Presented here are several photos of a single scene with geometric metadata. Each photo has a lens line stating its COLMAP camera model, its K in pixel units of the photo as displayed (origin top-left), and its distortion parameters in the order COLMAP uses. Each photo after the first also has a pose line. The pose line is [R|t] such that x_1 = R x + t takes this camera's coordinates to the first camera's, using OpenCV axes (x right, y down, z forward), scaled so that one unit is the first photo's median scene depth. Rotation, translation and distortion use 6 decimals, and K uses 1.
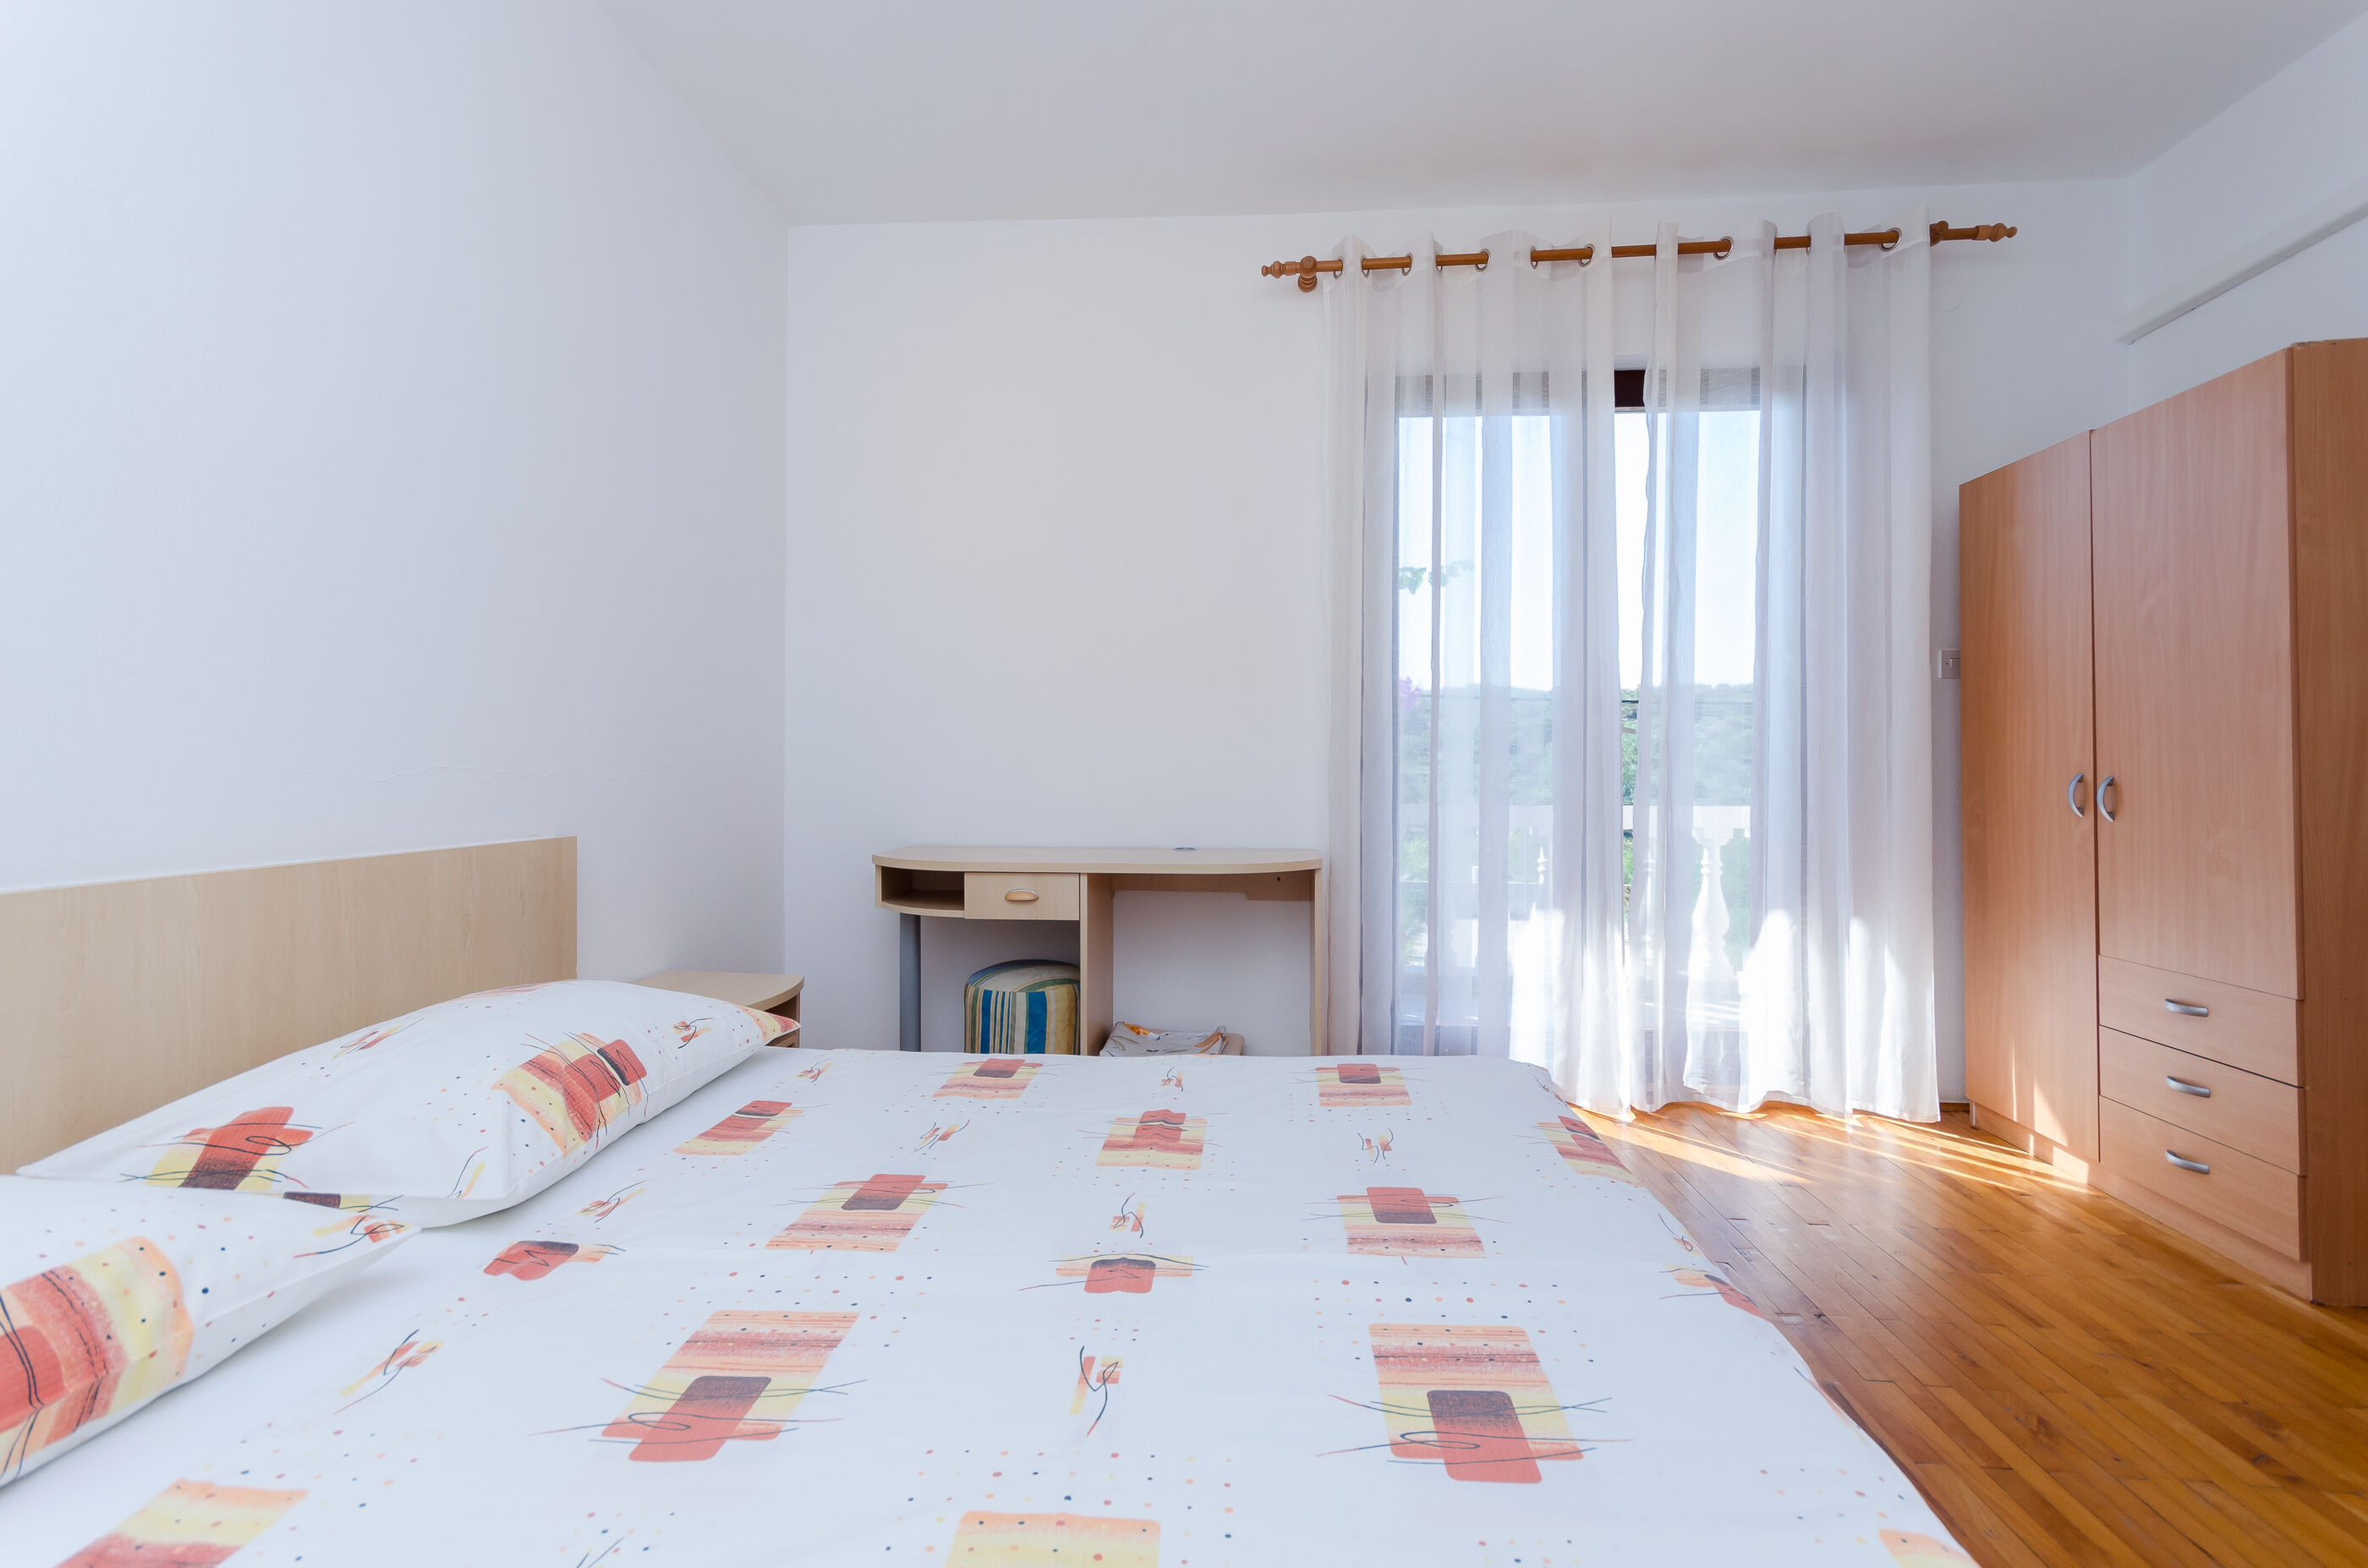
lens RADIAL K [[1071.3, 0, 1194.4], [0, 1071.3, 734.0], [0, 0, 1]] dist [-0.012022, -0.000208]
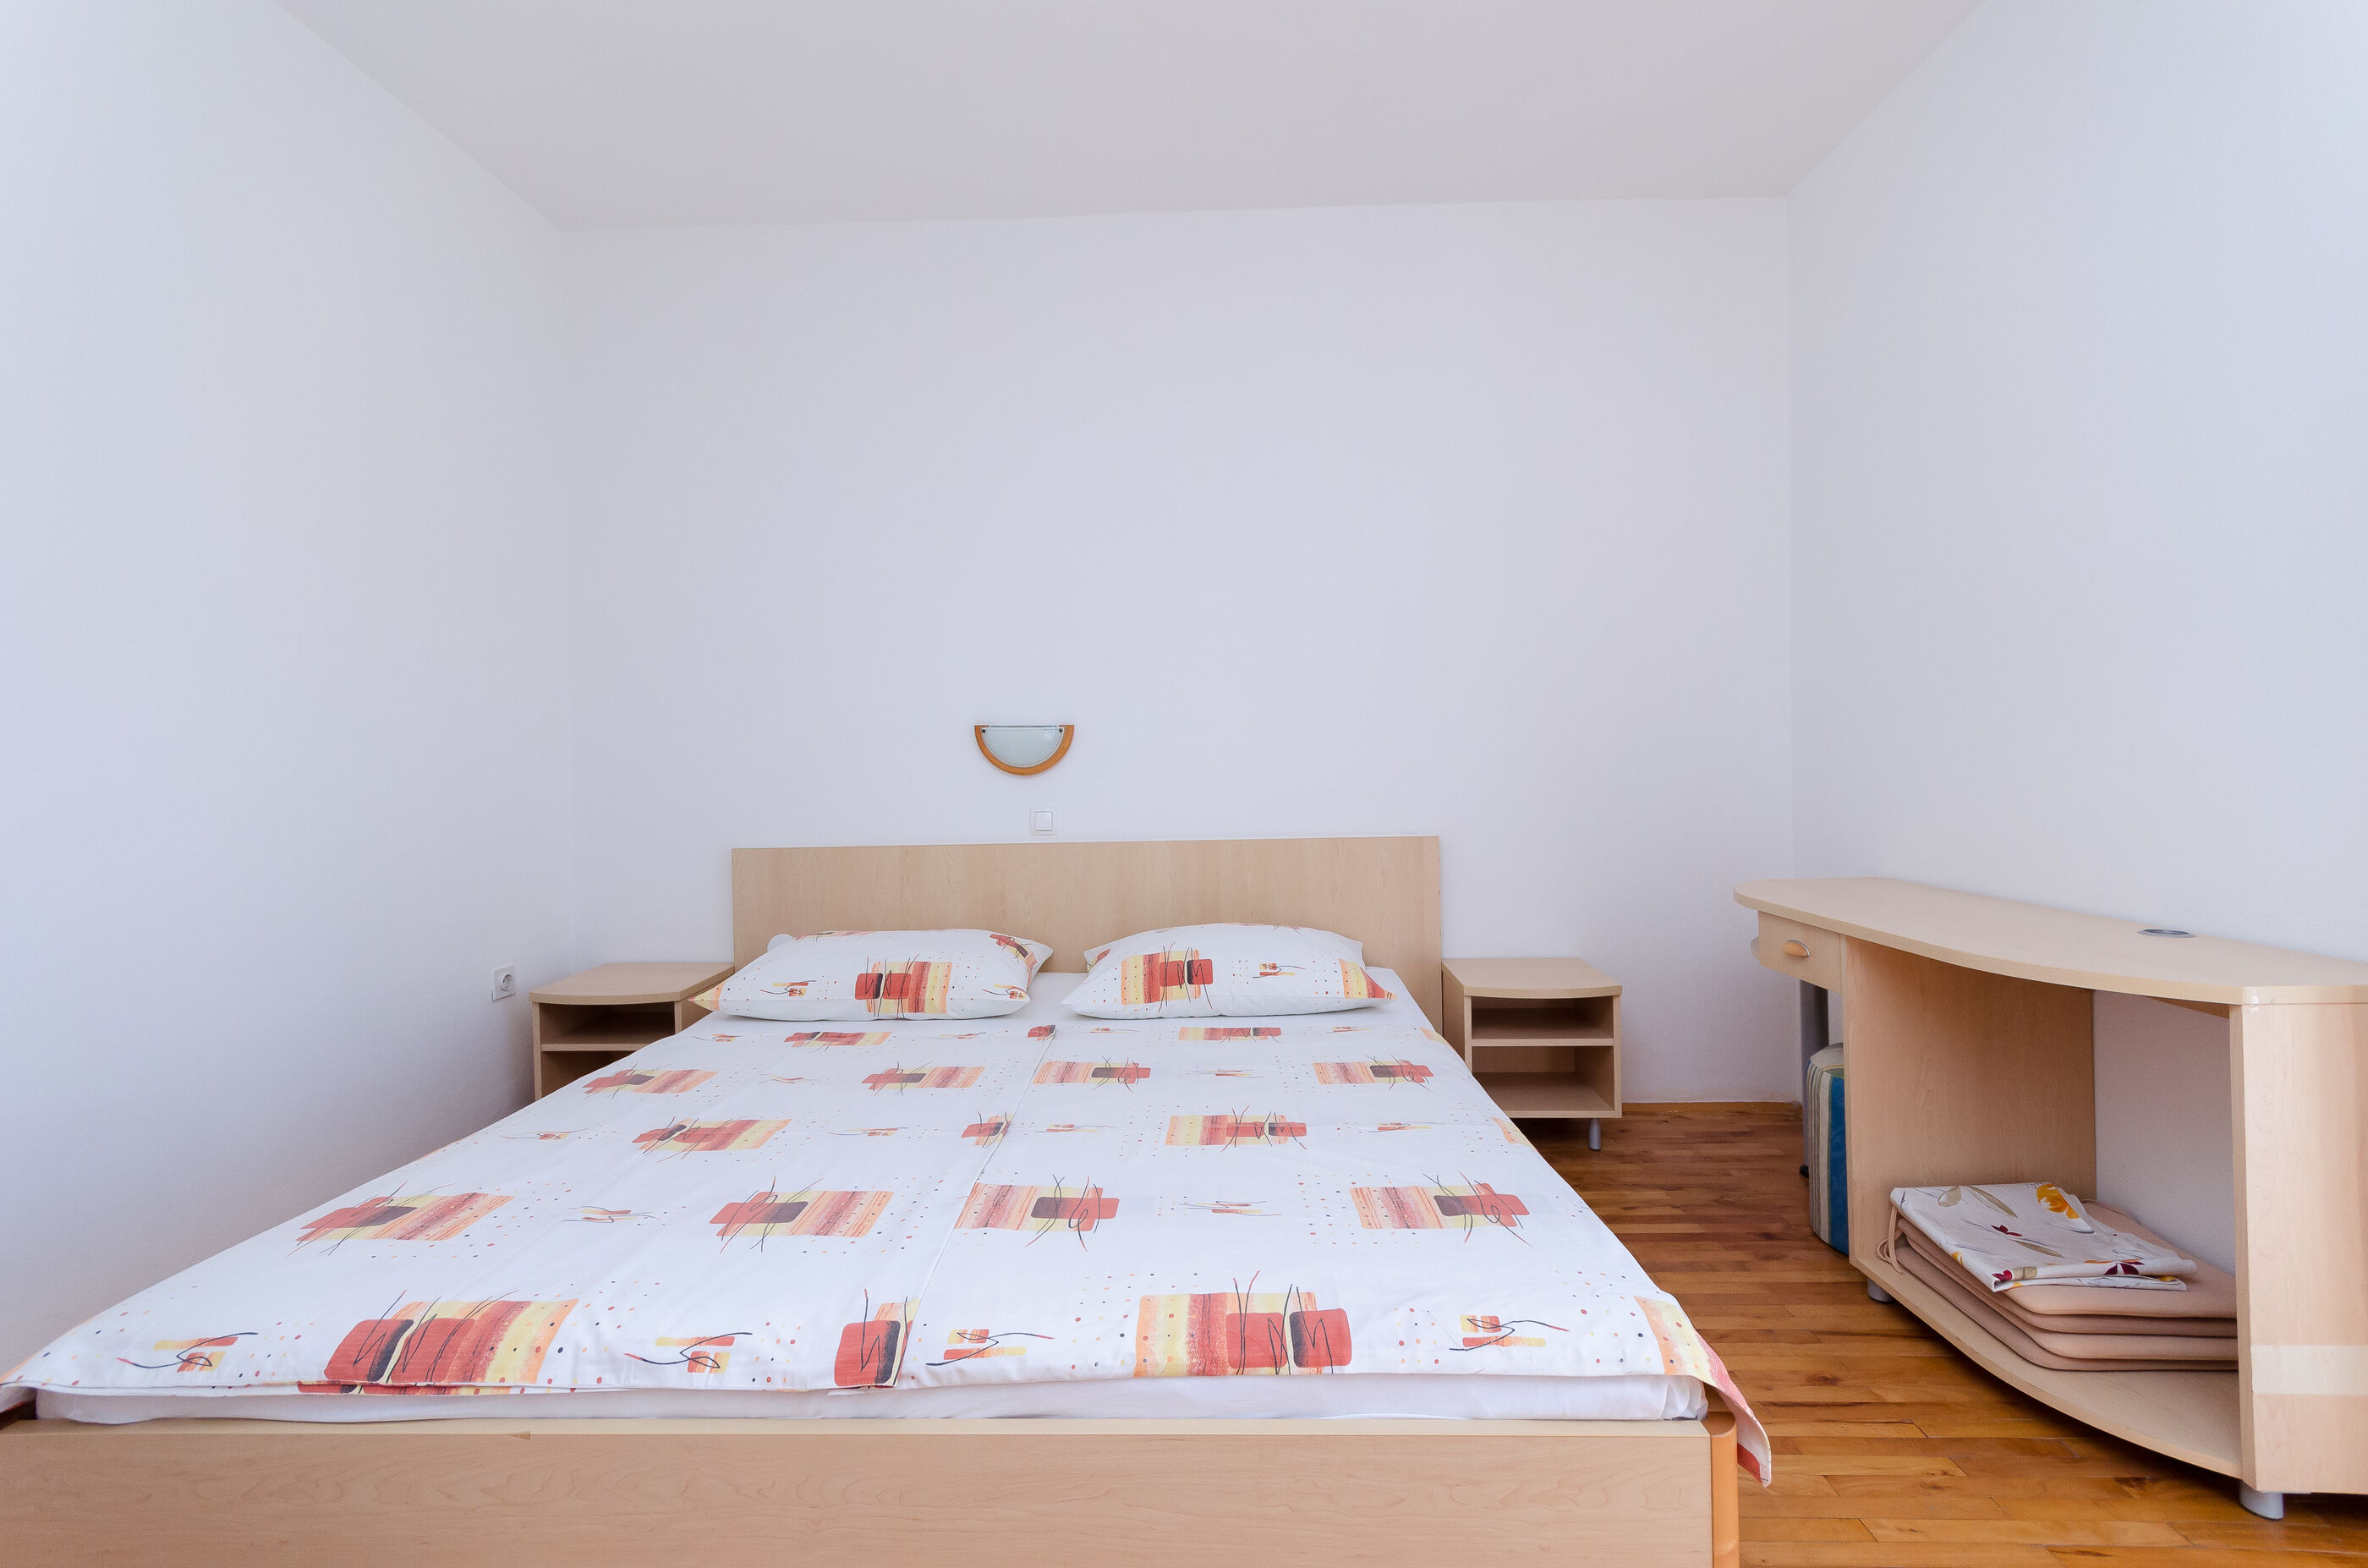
lens RADIAL K [[1071.3, 0, 1194.4], [0, 1071.3, 734.0], [0, 0, 1]] dist [-0.012022, -0.000208]
pose [[0.046782, -0.016943, -0.998761, 1.267596], [0.040146, 0.999080, -0.015068, -0.042015], [0.998098, -0.039391, 0.047420, 1.022575]]
